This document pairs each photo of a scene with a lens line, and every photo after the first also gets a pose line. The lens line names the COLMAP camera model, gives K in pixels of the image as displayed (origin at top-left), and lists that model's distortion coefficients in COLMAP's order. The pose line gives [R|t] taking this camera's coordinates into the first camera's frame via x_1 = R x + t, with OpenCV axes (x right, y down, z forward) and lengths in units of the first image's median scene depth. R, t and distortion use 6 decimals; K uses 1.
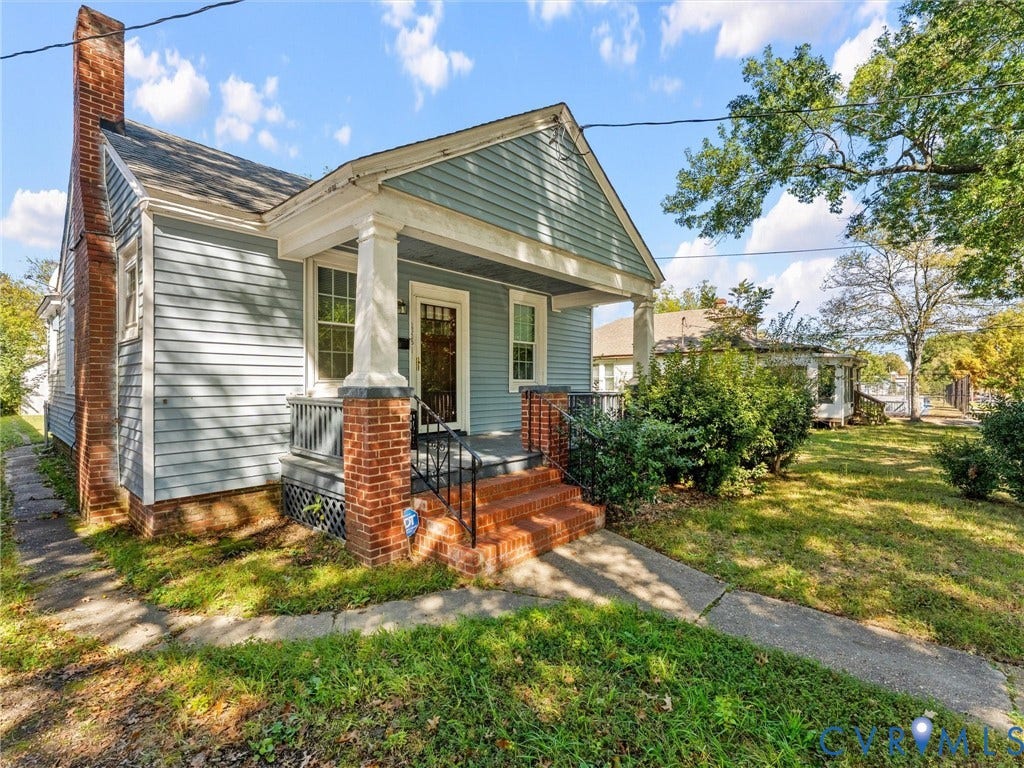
lens RADIAL K [[469.7, 0, 513.3], [0, 469.7, 385.1], [0, 0, 1]] dist [0.004300, -0.002183]
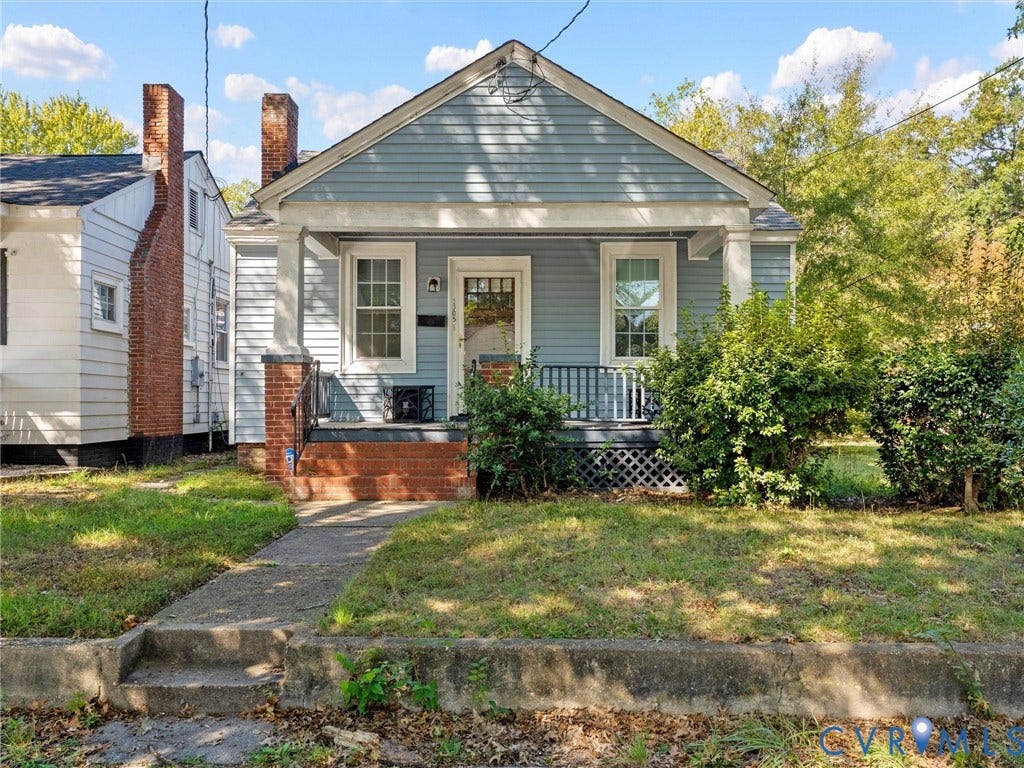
lens RADIAL K [[780.1, 0, 511.9], [0, 780.1, 385.8], [0, 0, 1]] dist [-0.014663, -0.002962]
pose [[0.674592, -0.015150, -0.738036, 1.263128], [-0.002055, 0.999747, -0.022402, 0.099201], [0.738188, 0.016629, 0.674390, 0.007649]]
